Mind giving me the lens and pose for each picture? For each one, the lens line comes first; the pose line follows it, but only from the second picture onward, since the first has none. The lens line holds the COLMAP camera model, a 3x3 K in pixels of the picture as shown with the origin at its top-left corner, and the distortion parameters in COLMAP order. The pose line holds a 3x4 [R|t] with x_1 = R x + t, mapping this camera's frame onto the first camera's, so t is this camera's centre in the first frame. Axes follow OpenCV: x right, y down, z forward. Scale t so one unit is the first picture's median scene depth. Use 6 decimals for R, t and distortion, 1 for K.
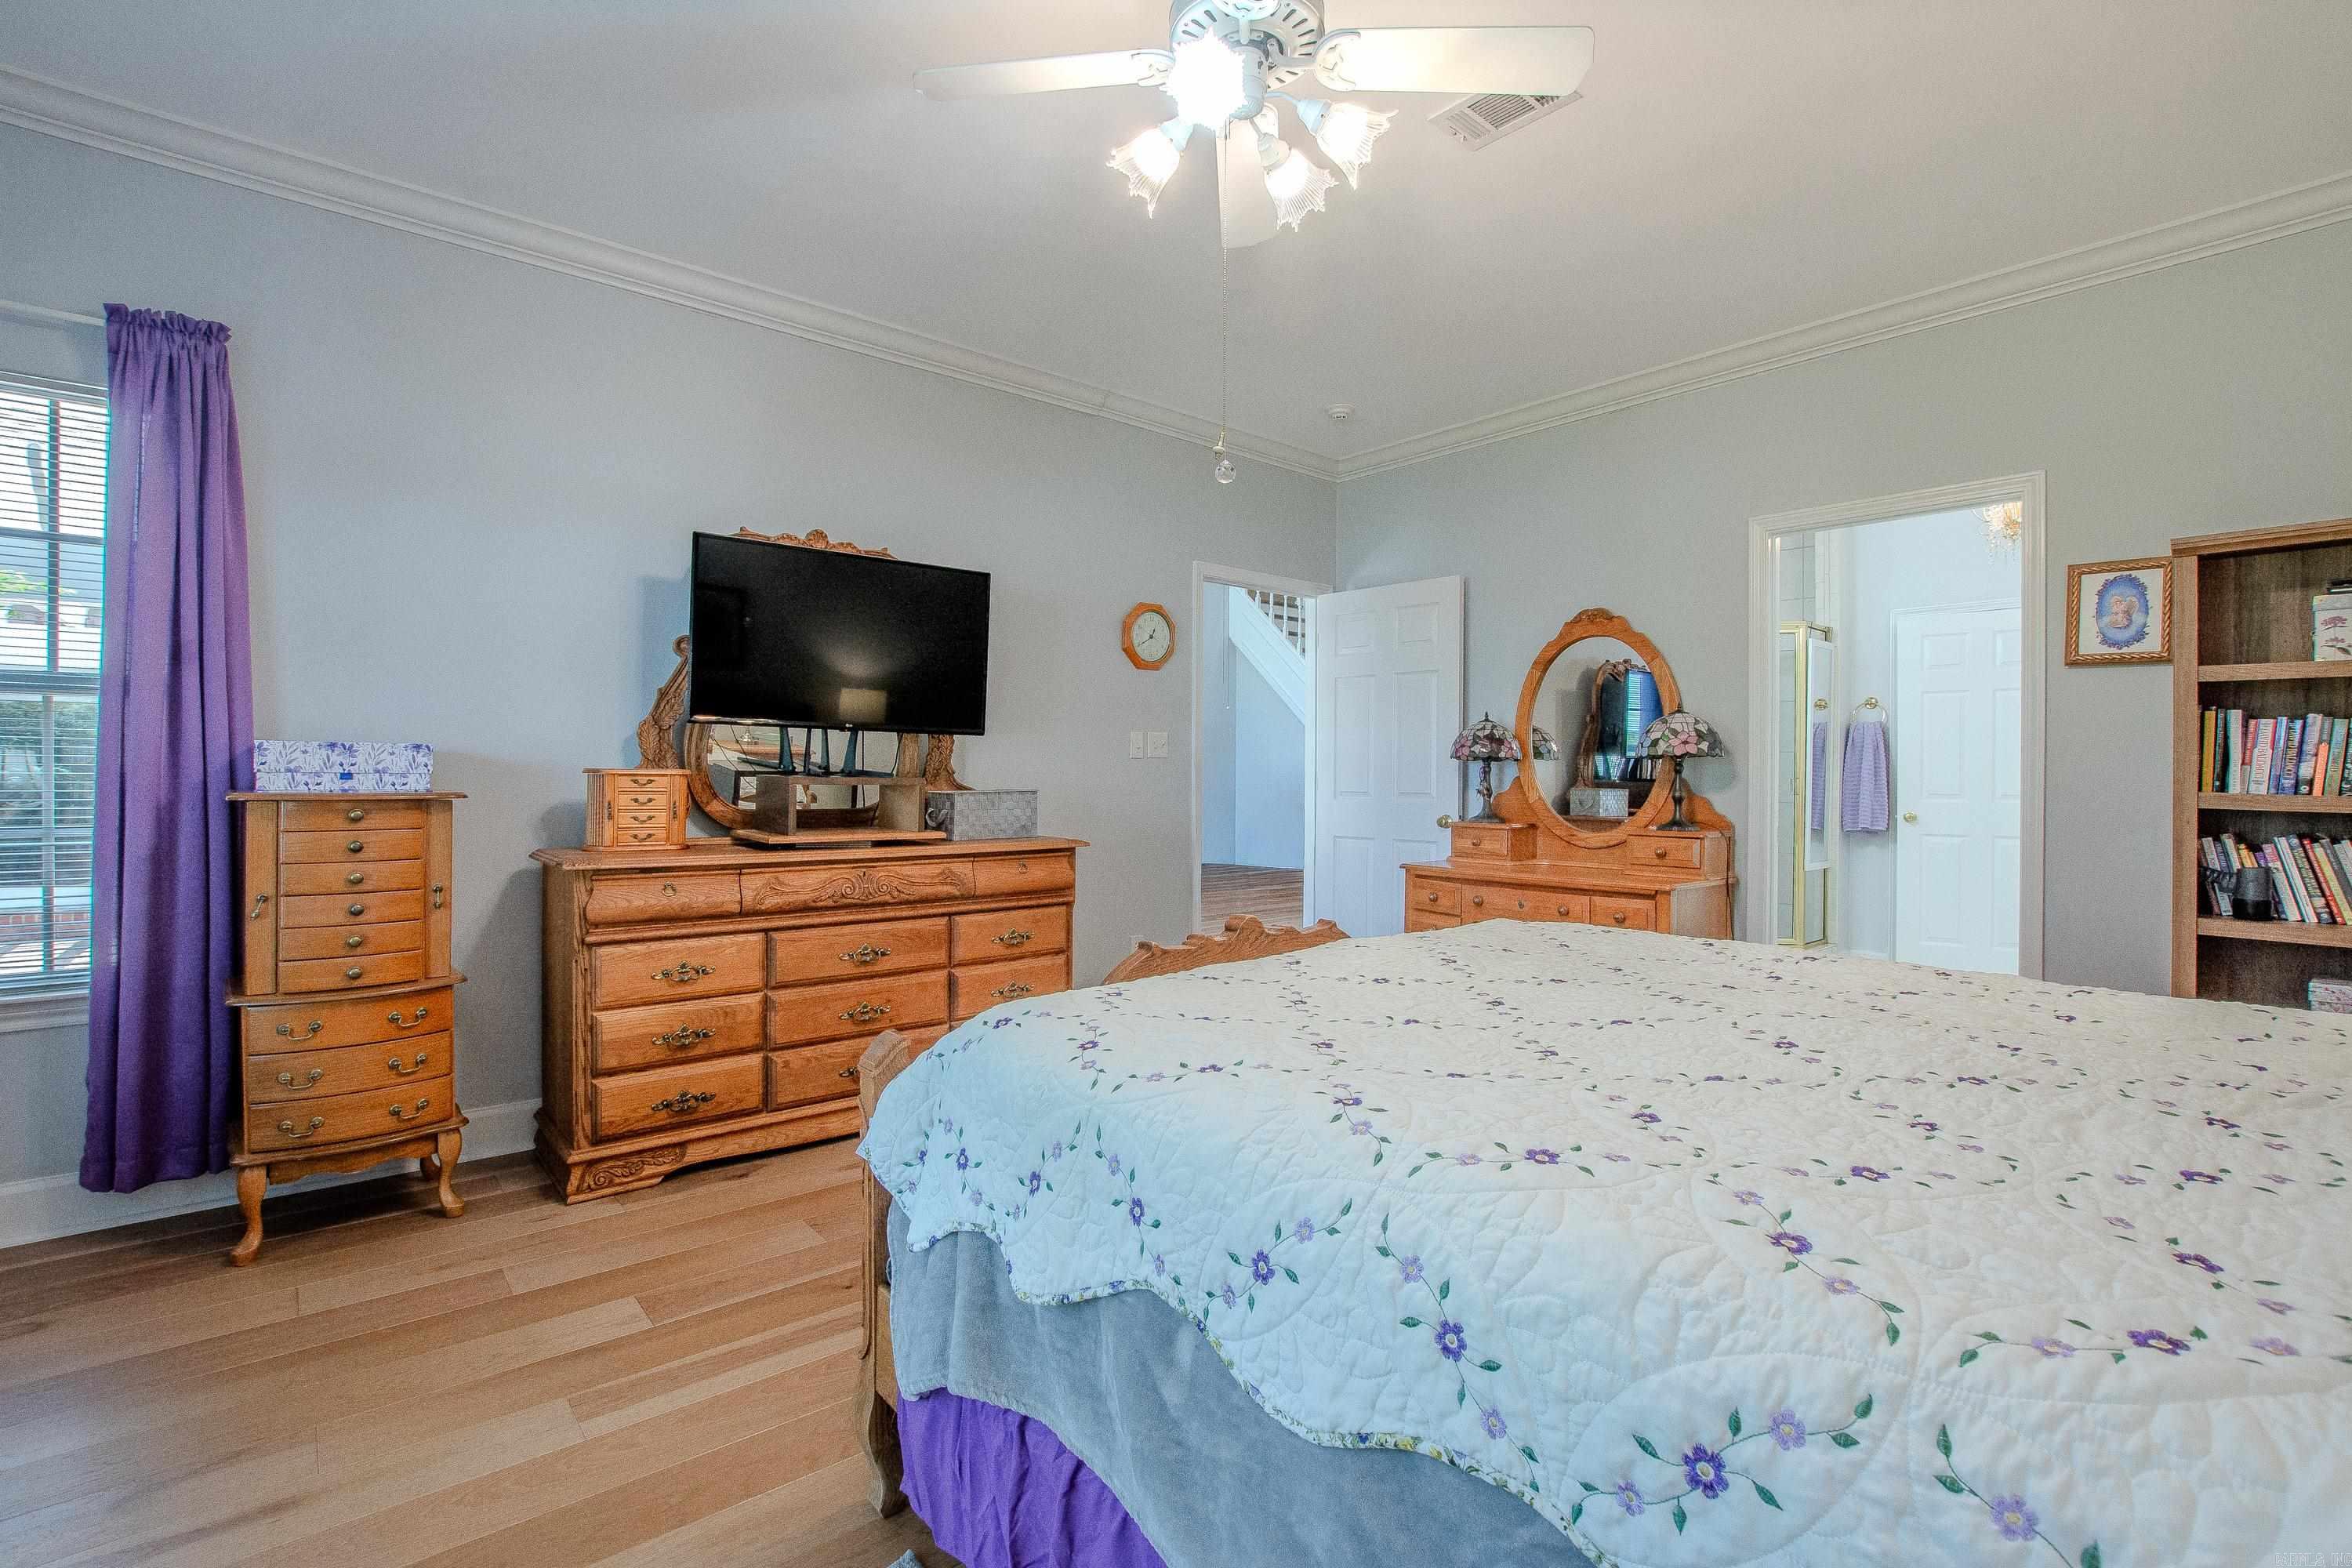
lens RADIAL K [[1070.7, 0, 1194.9], [0, 1070.7, 775.0], [0, 0, 1]] dist [-0.003876, -0.000793]
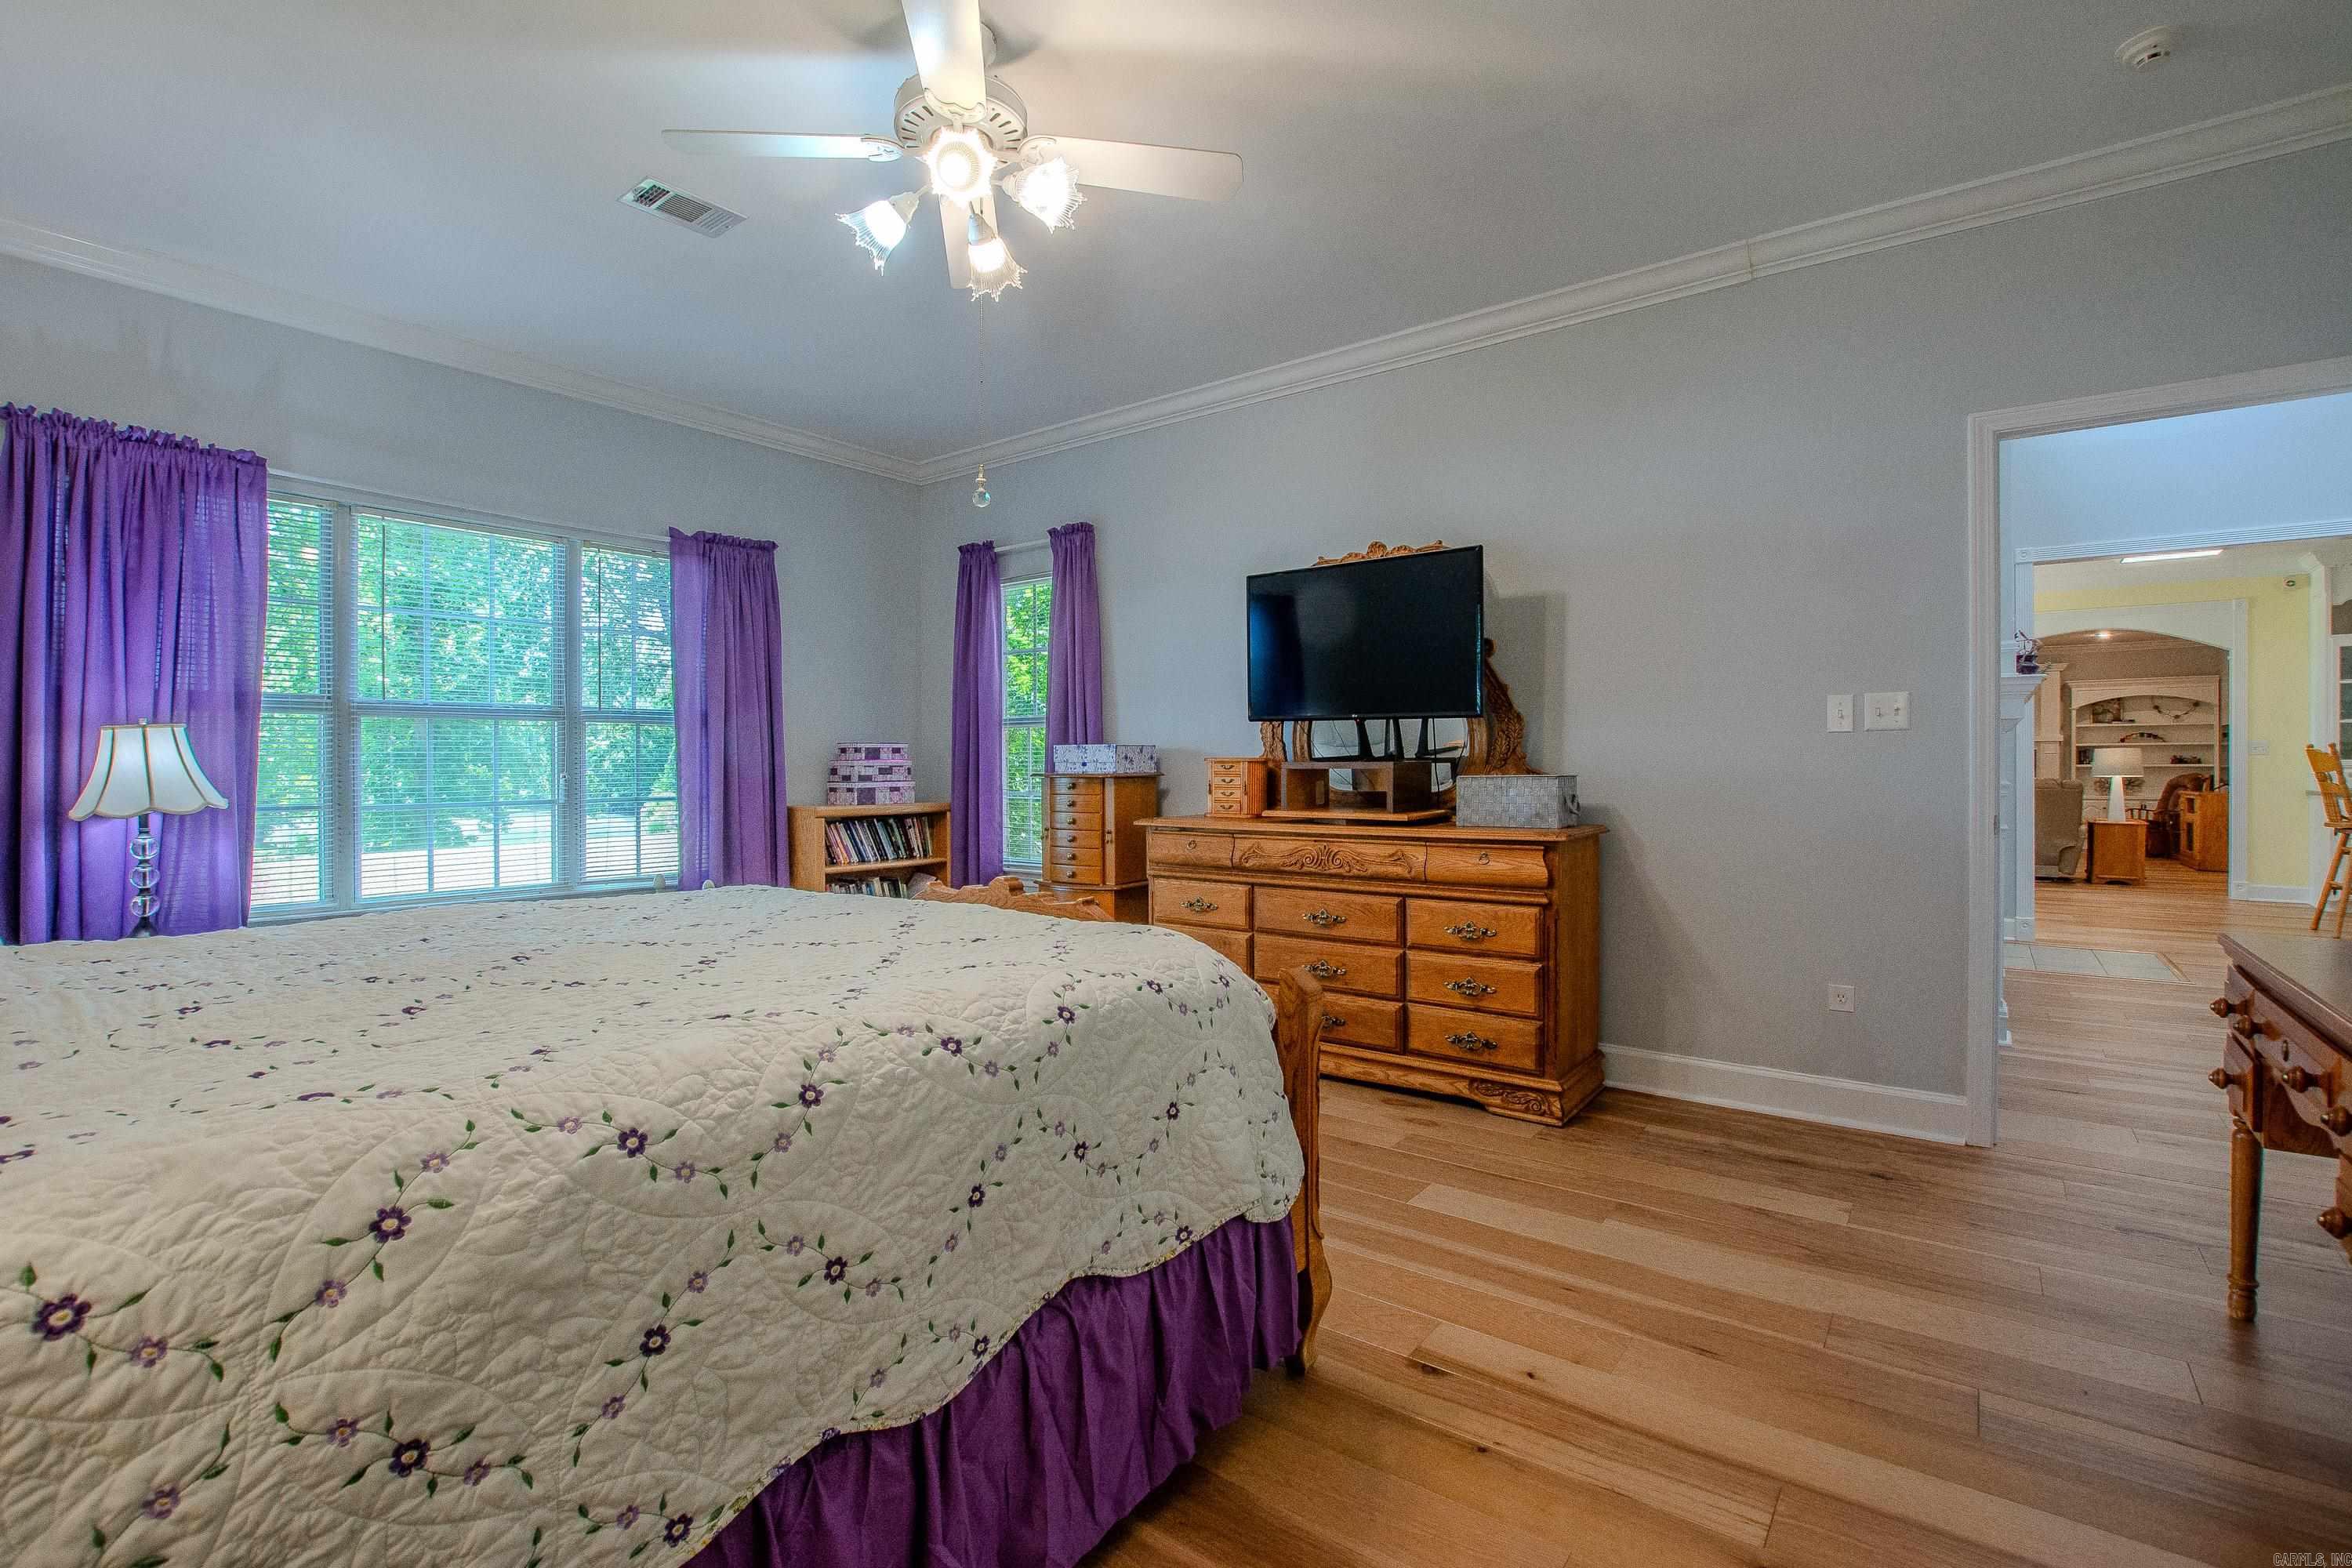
lens RADIAL K [[1070.7, 0, 1194.9], [0, 1070.7, 775.0], [0, 0, 1]] dist [-0.003876, -0.000793]
pose [[0.222550, 0.005927, -0.974903, 0.731117], [0.009349, 0.999923, 0.008214, 0.004728], [0.974876, -0.010942, 0.222477, 0.586595]]
